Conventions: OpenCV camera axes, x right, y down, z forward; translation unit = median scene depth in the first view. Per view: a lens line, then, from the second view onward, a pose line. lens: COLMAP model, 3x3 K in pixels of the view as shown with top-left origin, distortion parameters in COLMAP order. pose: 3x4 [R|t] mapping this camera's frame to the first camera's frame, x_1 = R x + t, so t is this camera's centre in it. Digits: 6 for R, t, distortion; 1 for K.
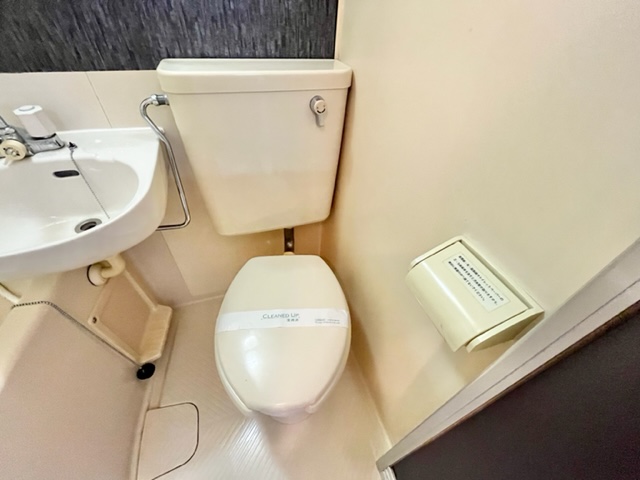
lens RADIAL K [[261.1, 0, 320.0], [0, 261.1, 240.0], [0, 0, 1]] dist [-0.001475, 0.000356]
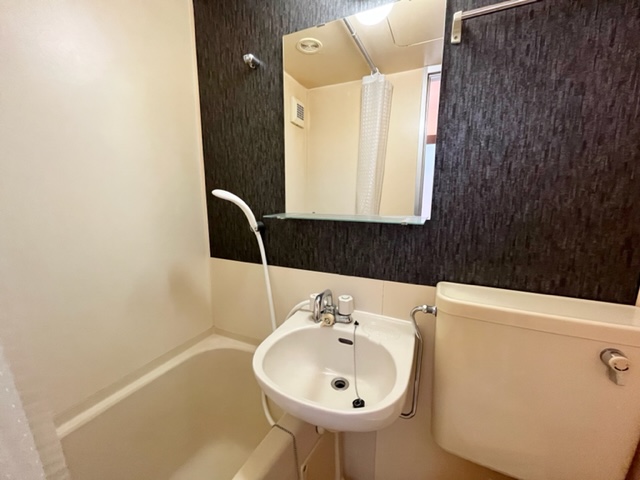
lens RADIAL K [[261.1, 0, 320.0], [0, 261.1, 240.0], [0, 0, 1]] dist [-0.001475, 0.000356]
pose [[0.732292, 0.070802, -0.677300, -0.168209], [-0.431981, 0.817159, -0.381633, -0.105424], [0.526441, 0.572048, 0.628984, -0.256408]]
